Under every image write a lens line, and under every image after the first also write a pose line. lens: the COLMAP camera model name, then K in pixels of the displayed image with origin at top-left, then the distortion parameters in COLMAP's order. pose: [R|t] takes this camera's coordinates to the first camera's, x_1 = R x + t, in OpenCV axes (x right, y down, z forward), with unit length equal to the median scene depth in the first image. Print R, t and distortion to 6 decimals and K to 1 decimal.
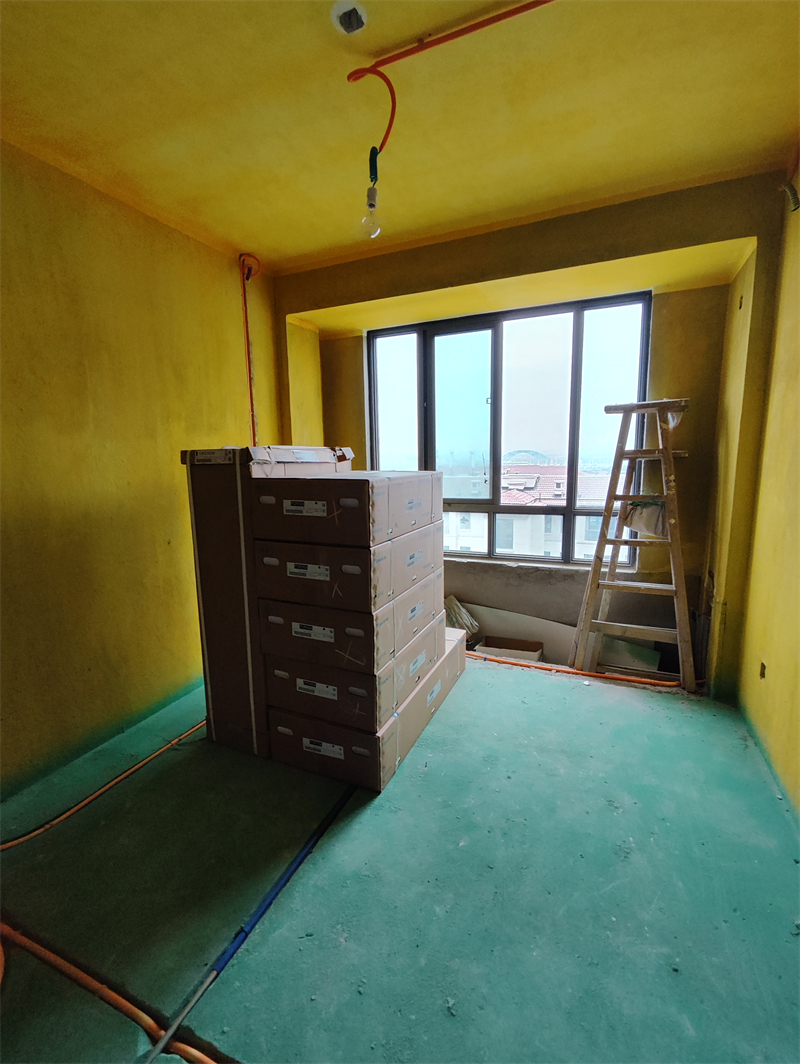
lens RADIAL K [[481.1, 0, 386.2], [0, 481.1, 536.7], [0, 0, 1]] dist [-0.005294, 0.004669]
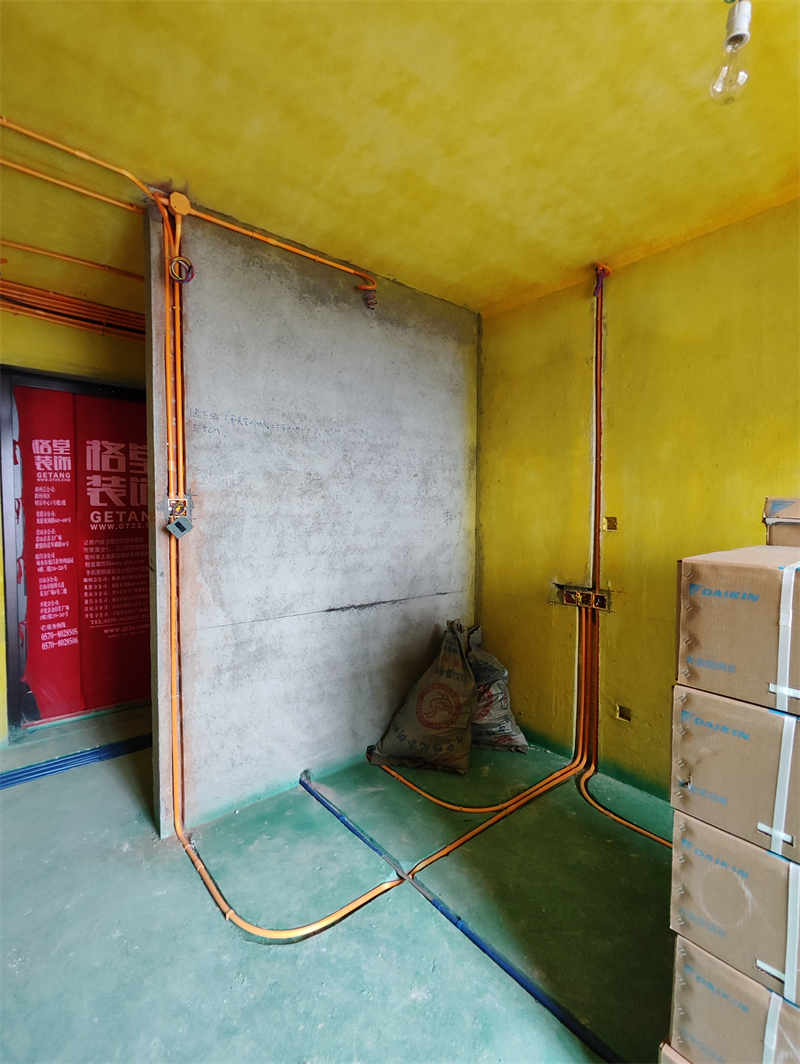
lens RADIAL K [[481.1, 0, 383.4], [0, 481.1, 533.7], [0, 0, 1]] dist [-0.005294, 0.004669]
pose [[-0.452250, 0.063486, -0.889629, 0.508498], [-0.140549, 0.979927, 0.141380, -0.152546], [0.880747, 0.188976, -0.434250, 0.794125]]
